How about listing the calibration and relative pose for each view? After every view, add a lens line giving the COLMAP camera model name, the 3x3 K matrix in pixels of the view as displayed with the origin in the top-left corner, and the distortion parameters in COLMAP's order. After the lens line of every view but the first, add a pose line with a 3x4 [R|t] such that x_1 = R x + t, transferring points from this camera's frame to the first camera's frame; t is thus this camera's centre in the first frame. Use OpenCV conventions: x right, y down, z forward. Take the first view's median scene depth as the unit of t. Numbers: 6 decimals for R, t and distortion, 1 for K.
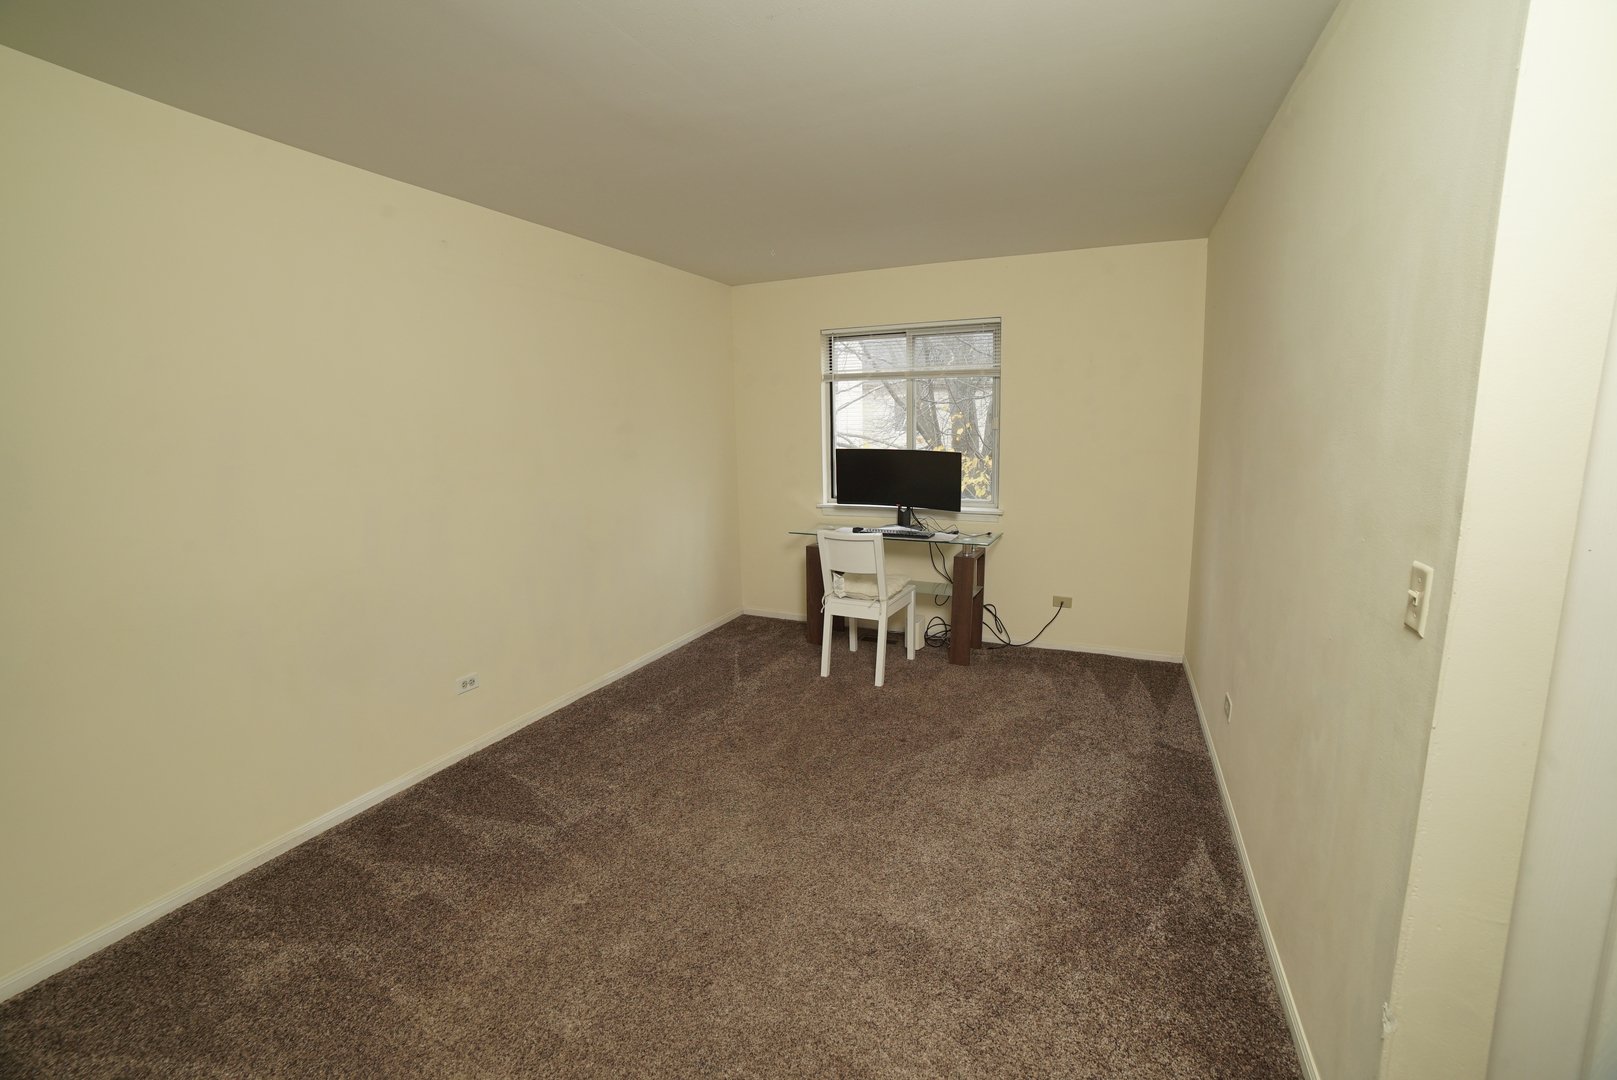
lens RADIAL K [[661.8, 0, 801.4], [0, 661.8, 528.1], [0, 0, 1]] dist [-0.109474, 0.038885]
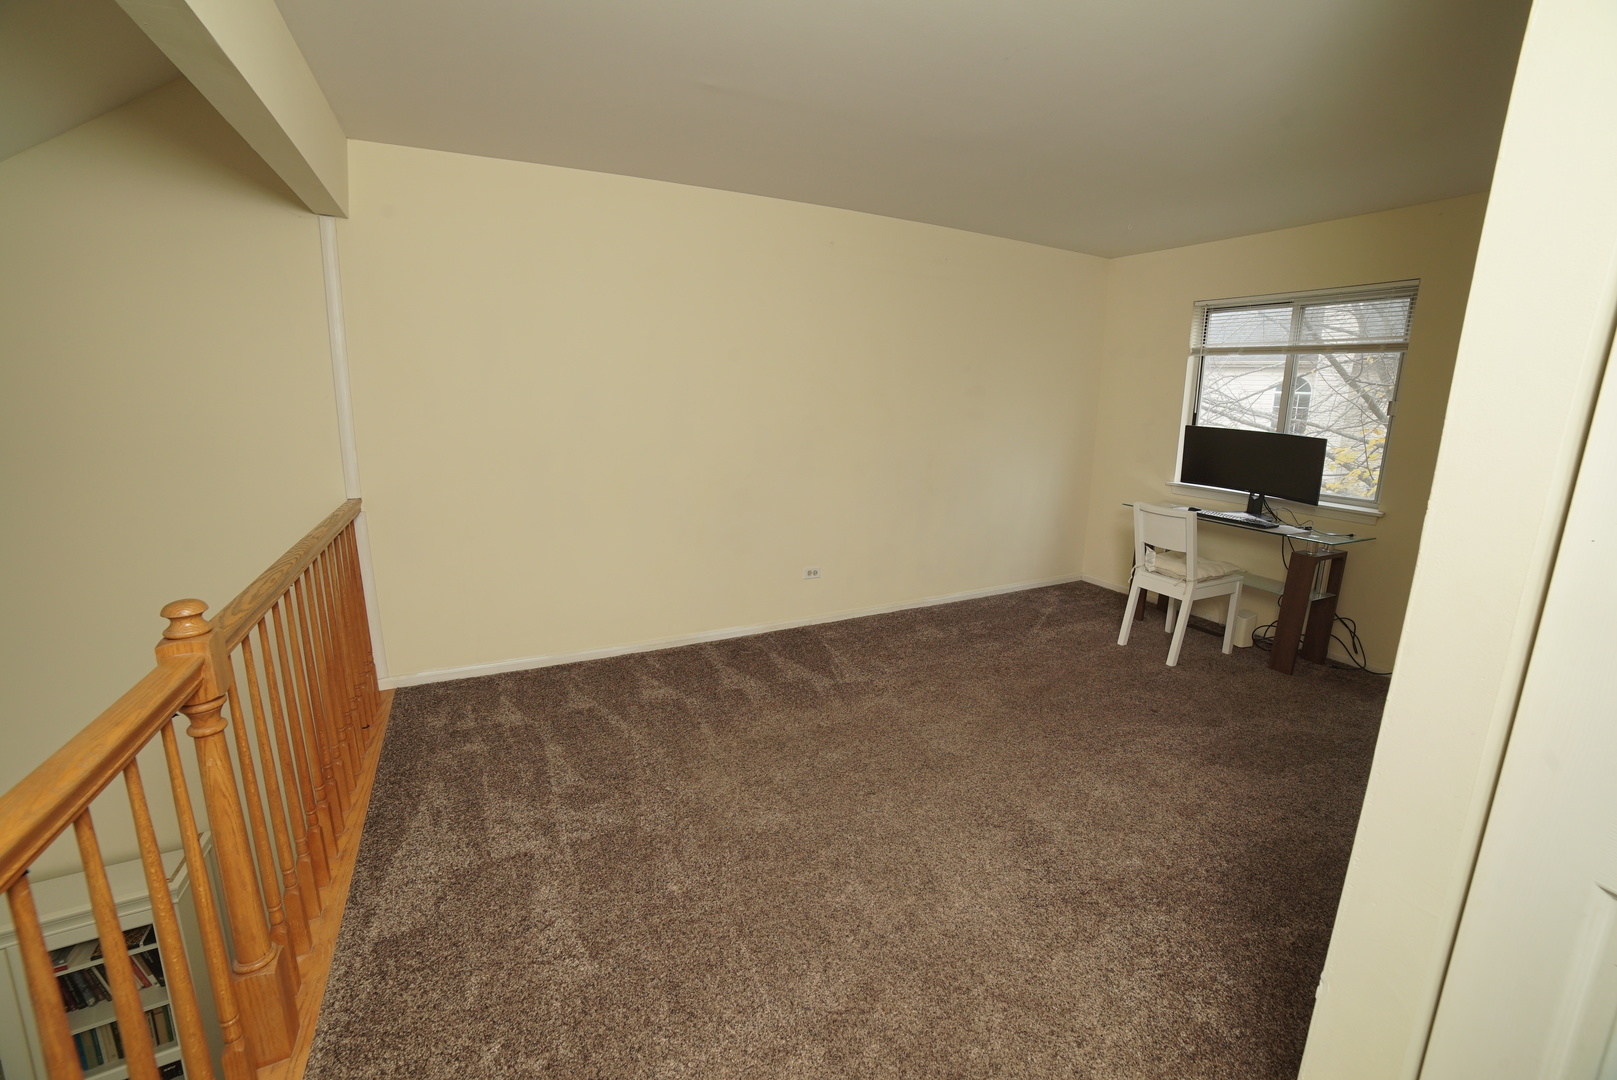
lens RADIAL K [[661.8, 0, 801.4], [0, 661.8, 528.1], [0, 0, 1]] dist [-0.109474, 0.038885]
pose [[0.788700, 0.156621, -0.594493, 0.214294], [-0.128092, 0.987646, 0.090262, 0.019768], [0.601286, 0.004960, 0.799018, -0.100419]]
